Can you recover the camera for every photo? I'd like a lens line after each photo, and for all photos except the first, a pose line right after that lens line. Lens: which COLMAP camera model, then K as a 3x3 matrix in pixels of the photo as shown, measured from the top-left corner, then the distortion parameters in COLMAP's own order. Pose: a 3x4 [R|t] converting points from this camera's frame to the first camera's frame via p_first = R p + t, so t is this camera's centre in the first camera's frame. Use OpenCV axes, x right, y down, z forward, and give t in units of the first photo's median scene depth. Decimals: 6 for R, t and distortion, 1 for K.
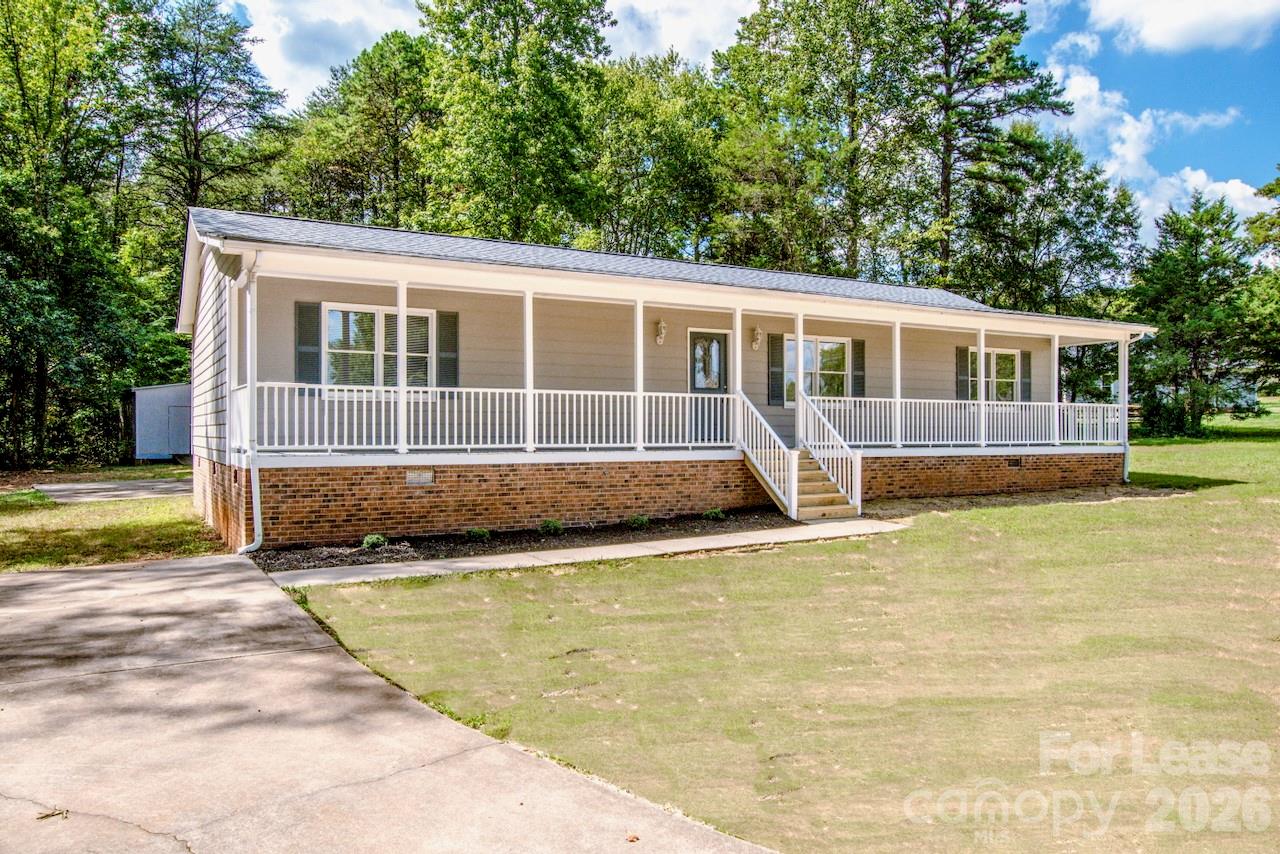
lens RADIAL K [[907.2, 0, 640.0], [0, 907.2, 427.0], [0, 0, 1]] dist [0.008261, 0.008870]
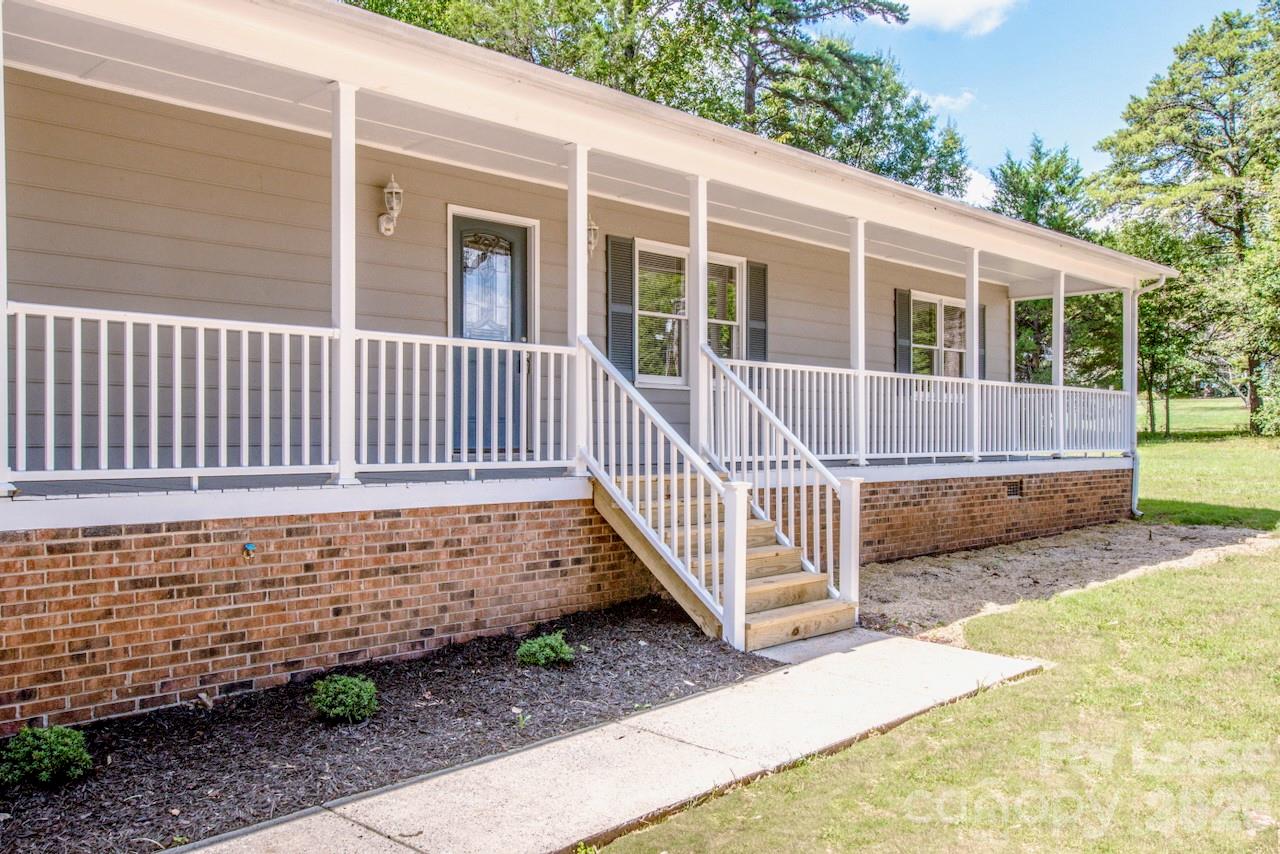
lens RADIAL K [[1108.6, 0, 638.3], [0, 1108.6, 428.5], [0, 0, 1]] dist [0.004895, 0.004997]
pose [[0.960824, 0.002340, 0.277149, -0.011048], [-0.002434, 0.999997, -0.000007, 0.002712], [-0.277148, -0.000668, 0.960827, 0.507196]]
